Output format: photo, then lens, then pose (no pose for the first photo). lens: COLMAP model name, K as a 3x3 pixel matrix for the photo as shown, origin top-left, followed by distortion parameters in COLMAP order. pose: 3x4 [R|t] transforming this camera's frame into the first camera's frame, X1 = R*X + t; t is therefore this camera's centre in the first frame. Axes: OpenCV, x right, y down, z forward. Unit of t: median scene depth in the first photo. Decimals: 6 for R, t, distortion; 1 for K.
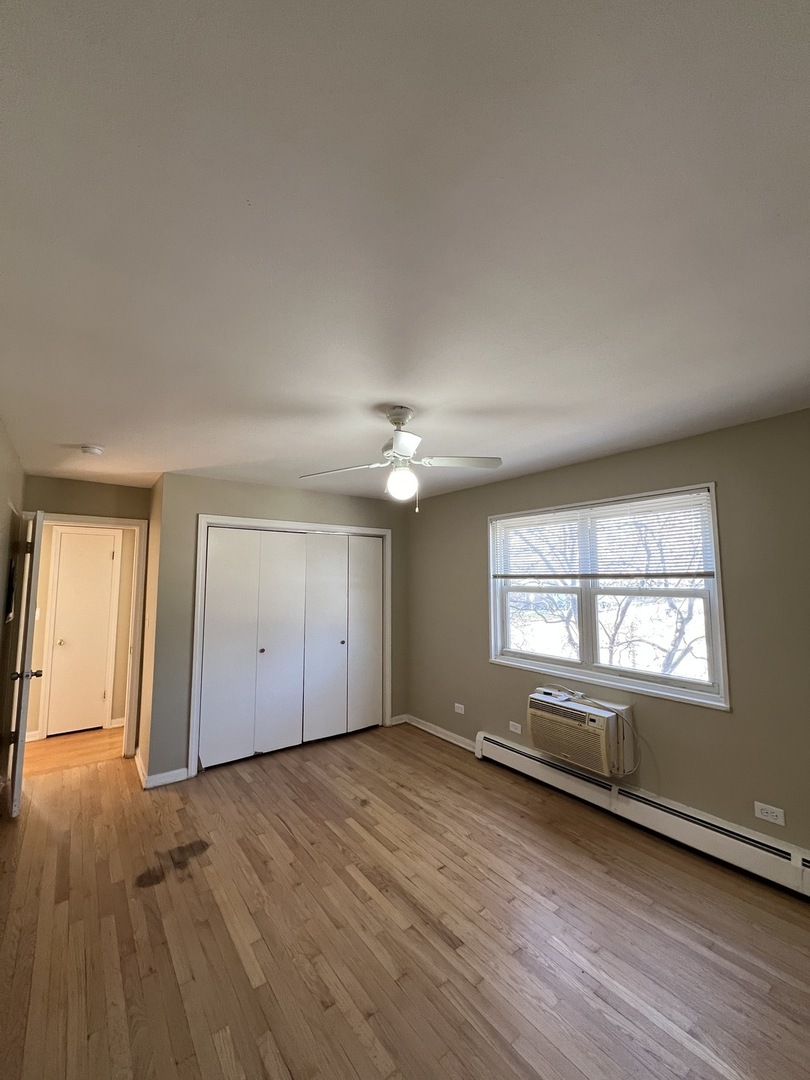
lens RADIAL K [[432.3, 0, 407.0], [0, 432.3, 538.5], [0, 0, 1]] dist [-0.002208, -0.000278]
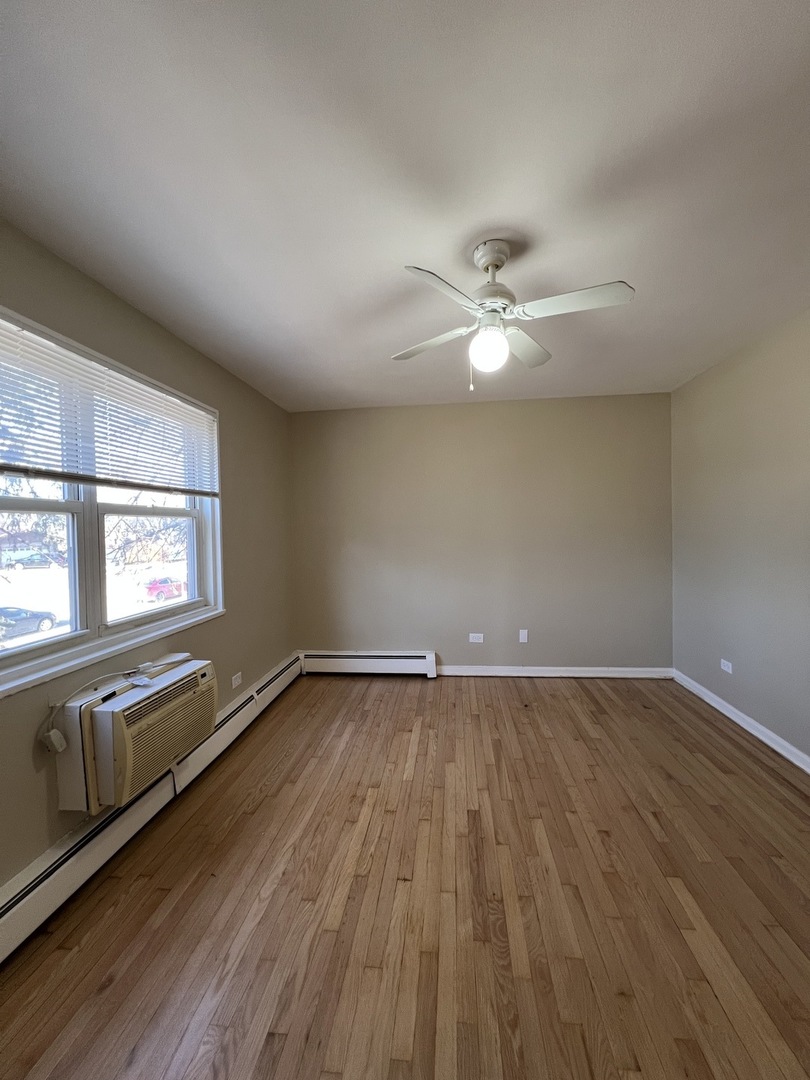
lens RADIAL K [[460.0, 0, 393.3], [0, 460.0, 539.5], [0, 0, 1]] dist [0.000180, 0.000150]
pose [[-0.728004, 0.002237, 0.685569, -0.415432], [-0.040224, 0.998133, -0.045971, 0.235399], [-0.684391, -0.061043, -0.726555, 1.558735]]
